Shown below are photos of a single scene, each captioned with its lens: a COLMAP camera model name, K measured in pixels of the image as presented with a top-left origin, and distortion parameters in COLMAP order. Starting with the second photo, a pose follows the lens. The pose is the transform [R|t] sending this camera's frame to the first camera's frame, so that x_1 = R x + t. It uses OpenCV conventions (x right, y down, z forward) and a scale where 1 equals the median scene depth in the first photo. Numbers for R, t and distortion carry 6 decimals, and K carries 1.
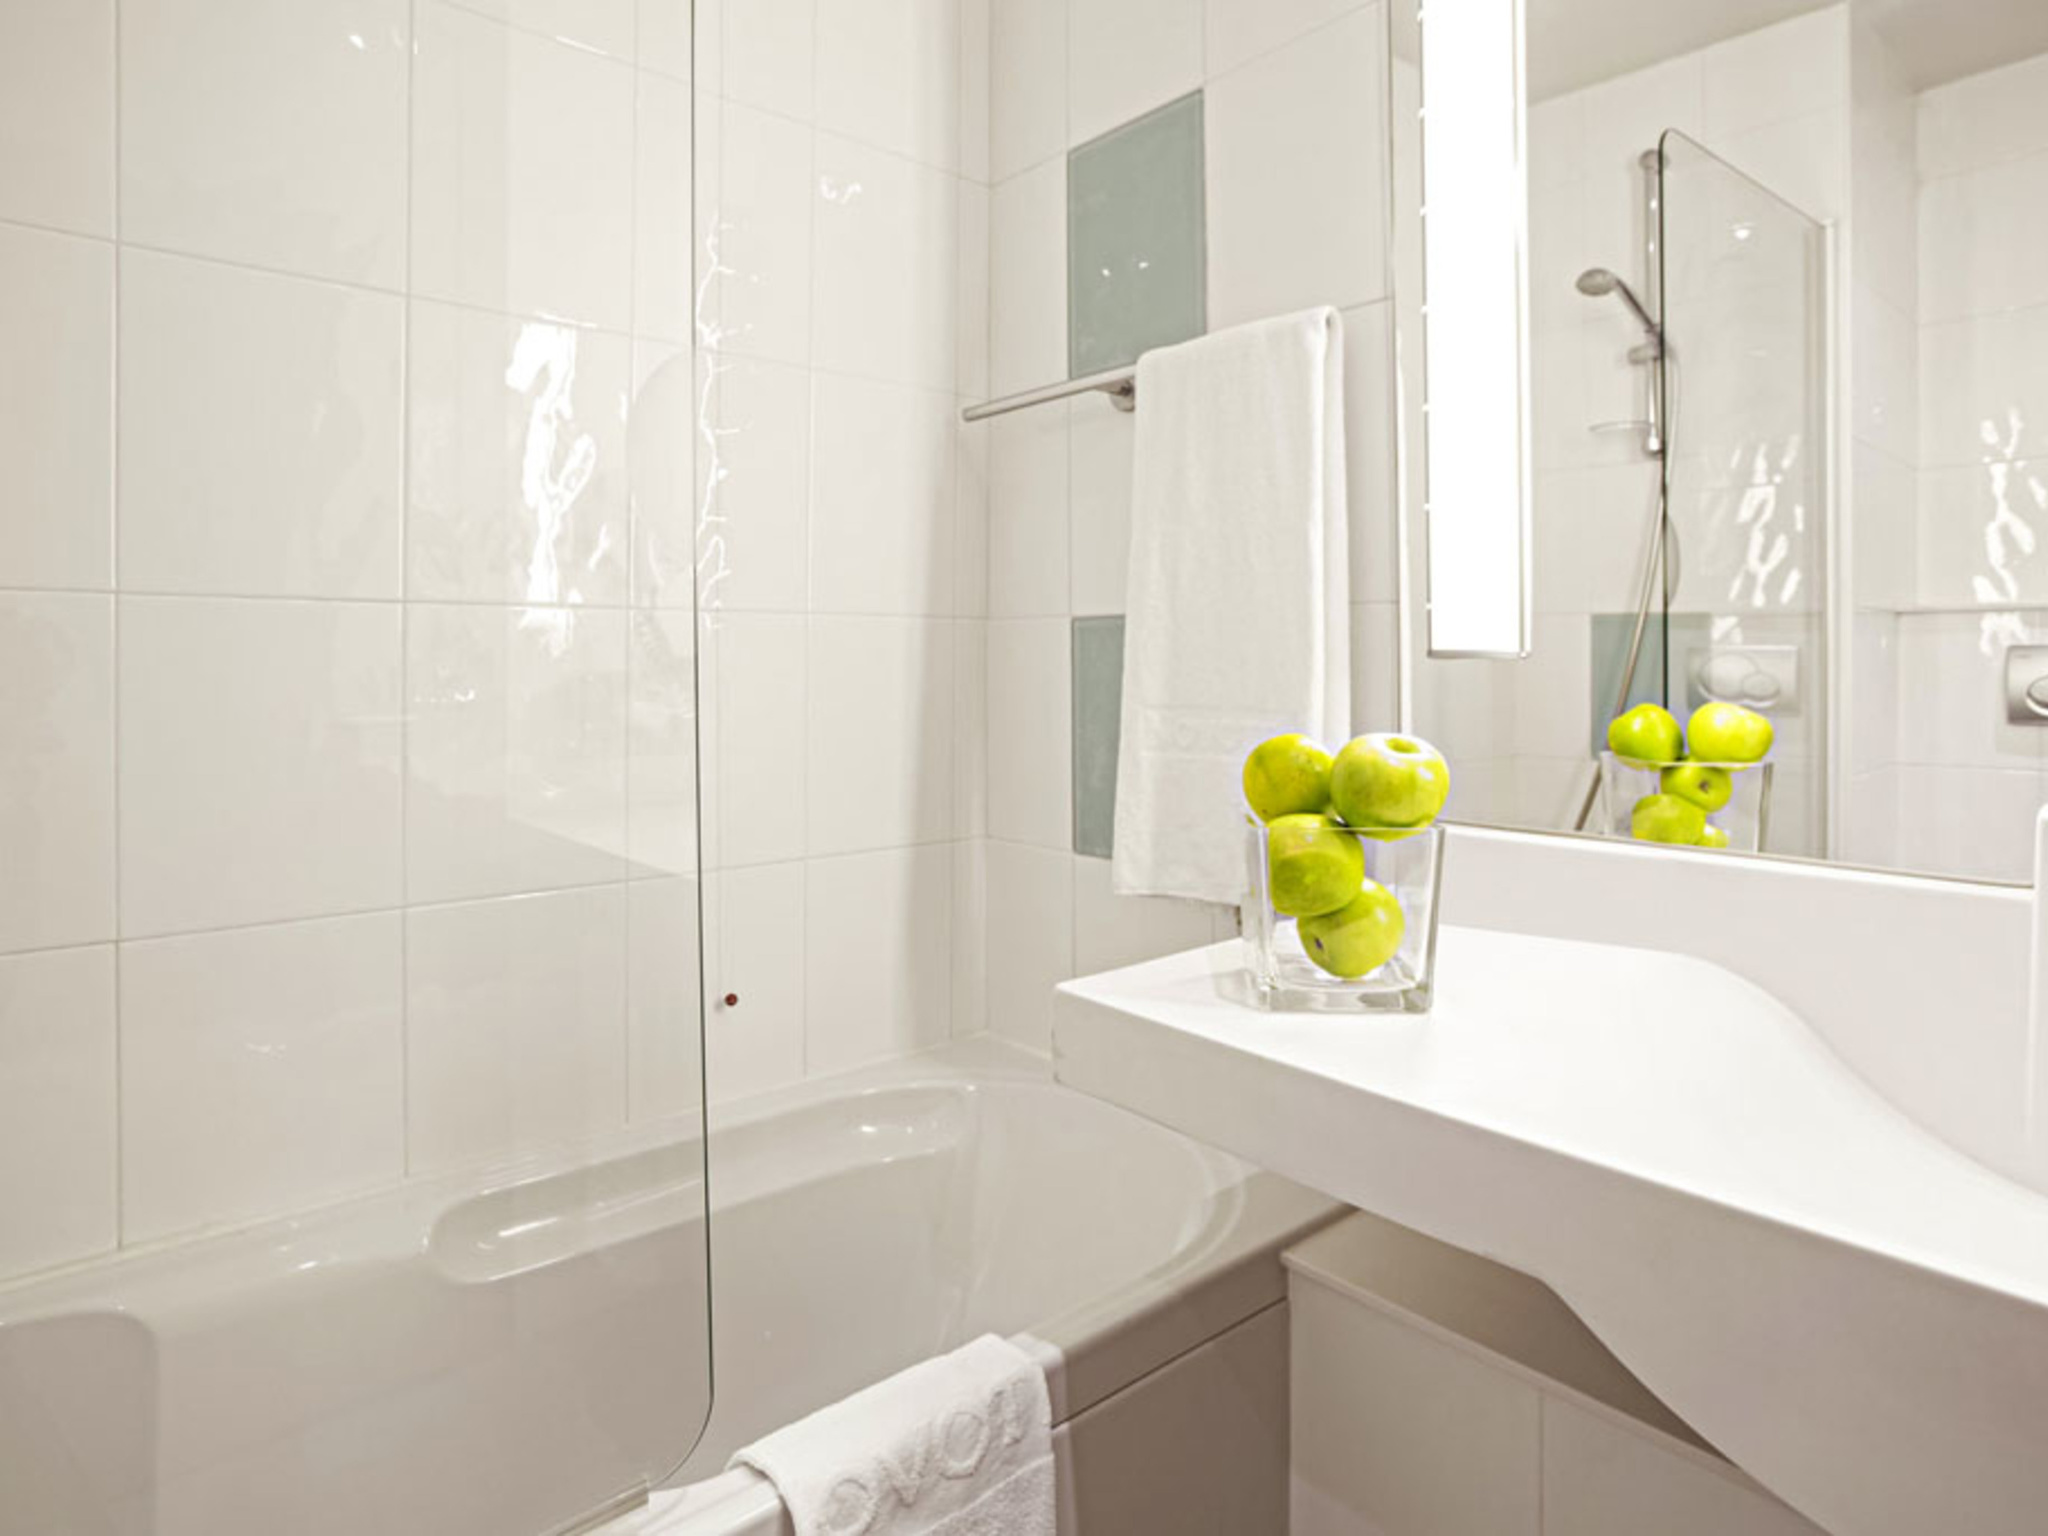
lens RADIAL K [[1166.3, 0, 1024.0], [0, 1166.3, 768.0], [0, 0, 1]] dist [-0.000417, -0.000018]
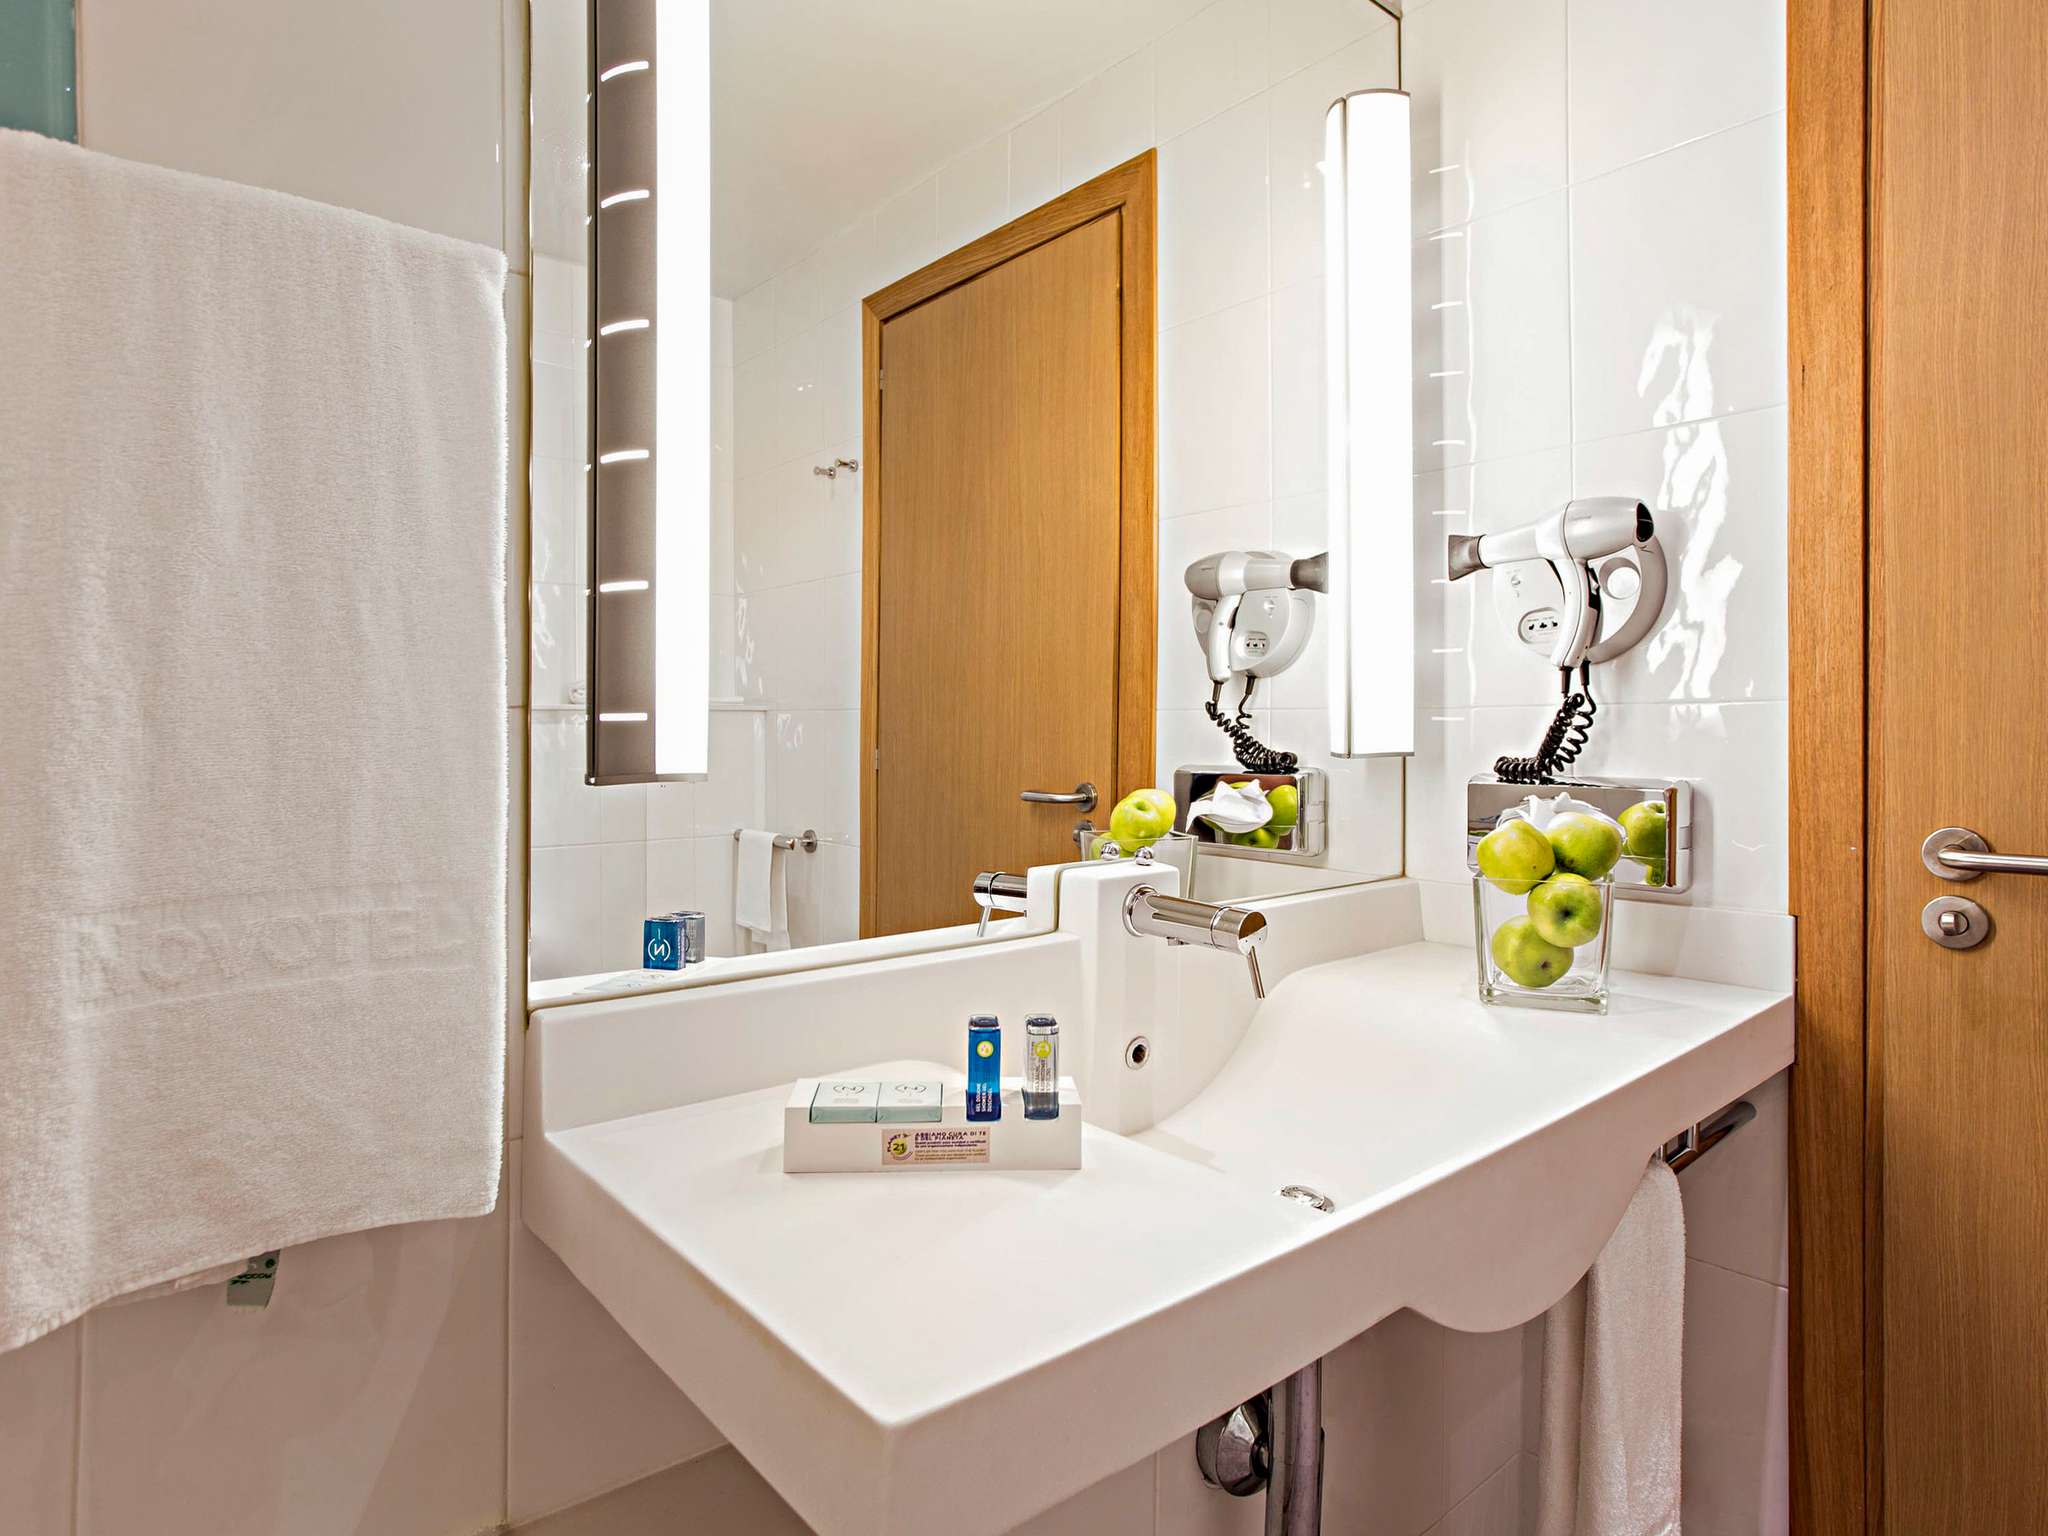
lens RADIAL K [[1166.3, 0, 1024.0], [0, 1166.3, 768.0], [0, 0, 1]] dist [-0.000417, -0.000018]
pose [[0.011850, -0.058943, 0.998191, -0.344841], [0.099474, 0.993379, 0.057478, -0.099264], [-0.994970, 0.098613, 0.017635, 0.617994]]
